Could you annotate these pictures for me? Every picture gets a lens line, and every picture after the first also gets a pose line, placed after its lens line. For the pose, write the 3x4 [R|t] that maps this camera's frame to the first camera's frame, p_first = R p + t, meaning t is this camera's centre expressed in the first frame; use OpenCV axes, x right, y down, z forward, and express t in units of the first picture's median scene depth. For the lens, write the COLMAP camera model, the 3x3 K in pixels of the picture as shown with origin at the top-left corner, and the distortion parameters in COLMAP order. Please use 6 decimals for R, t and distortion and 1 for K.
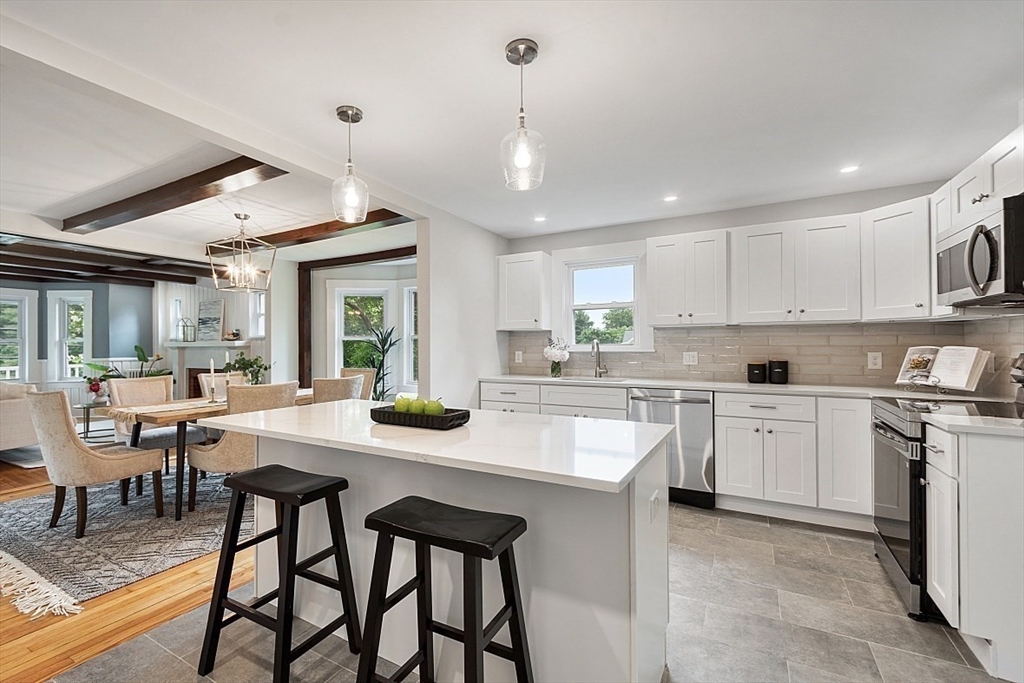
lens RADIAL K [[445.1, 0, 505.6], [0, 445.1, 339.2], [0, 0, 1]] dist [-0.000102, -0.001337]
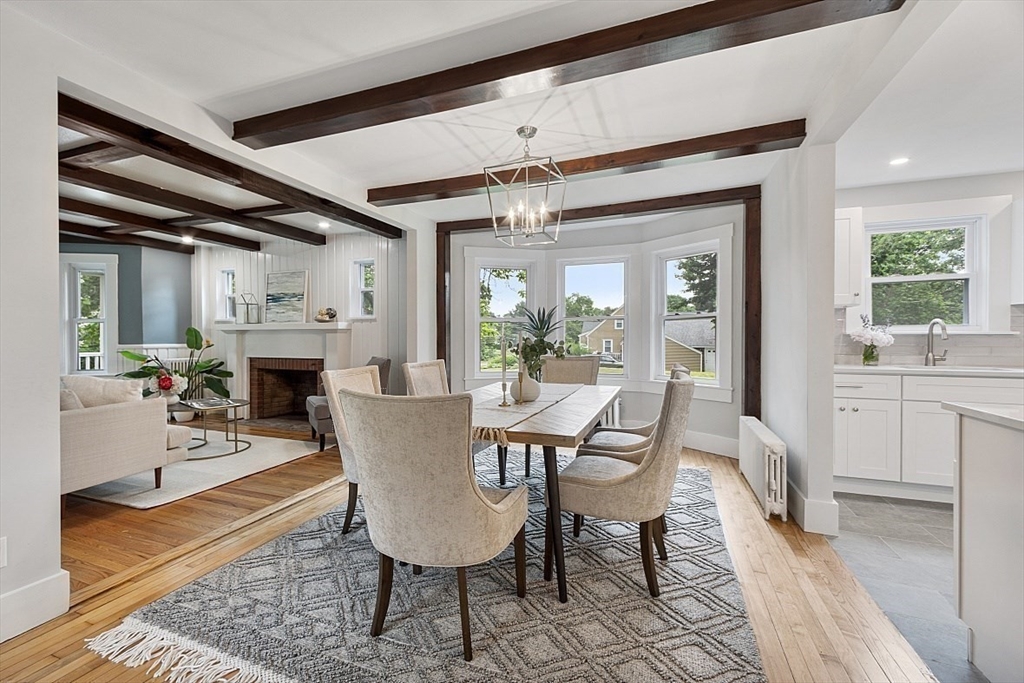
lens RADIAL K [[445.1, 0, 512.7], [0, 445.1, 333.9], [0, 0, 1]] dist [-0.000102, -0.001337]
pose [[0.991945, 0.005803, 0.126536, -0.431443], [-0.006763, 0.999951, 0.007162, 0.018083], [-0.126488, -0.007960, 0.991936, 0.198445]]
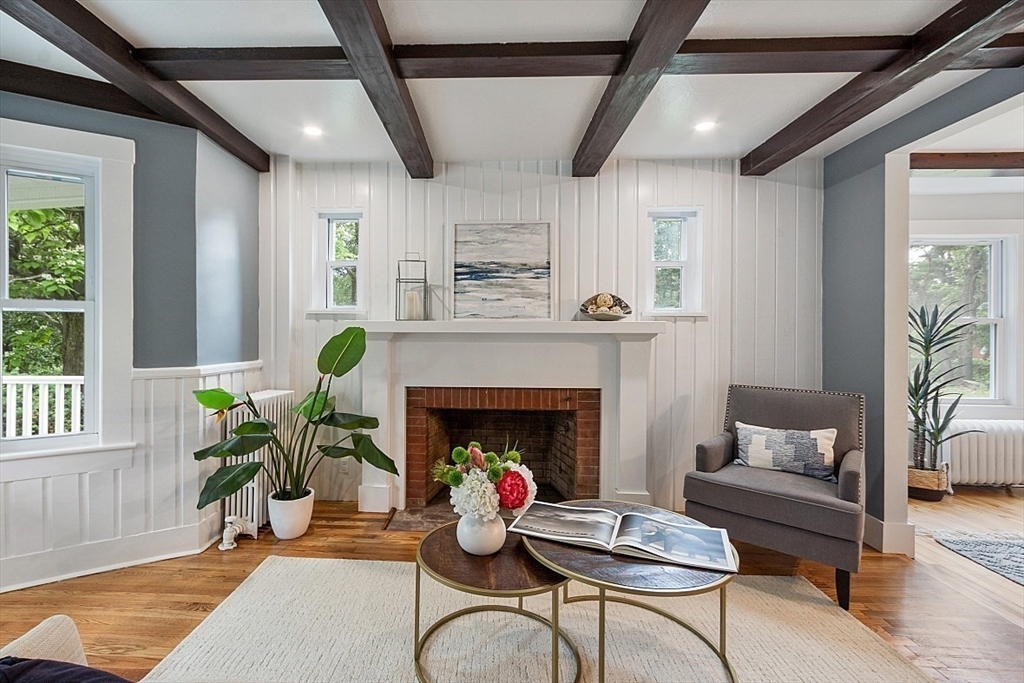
lens RADIAL K [[445.1, 0, 509.7], [0, 445.1, 337.7], [0, 0, 1]] dist [-0.000102, -0.001337]
pose [[0.903057, 0.009287, 0.429421, -0.985697], [-0.014249, 0.999864, 0.008342, 0.020303], [-0.429285, -0.013652, 0.903066, 0.738946]]
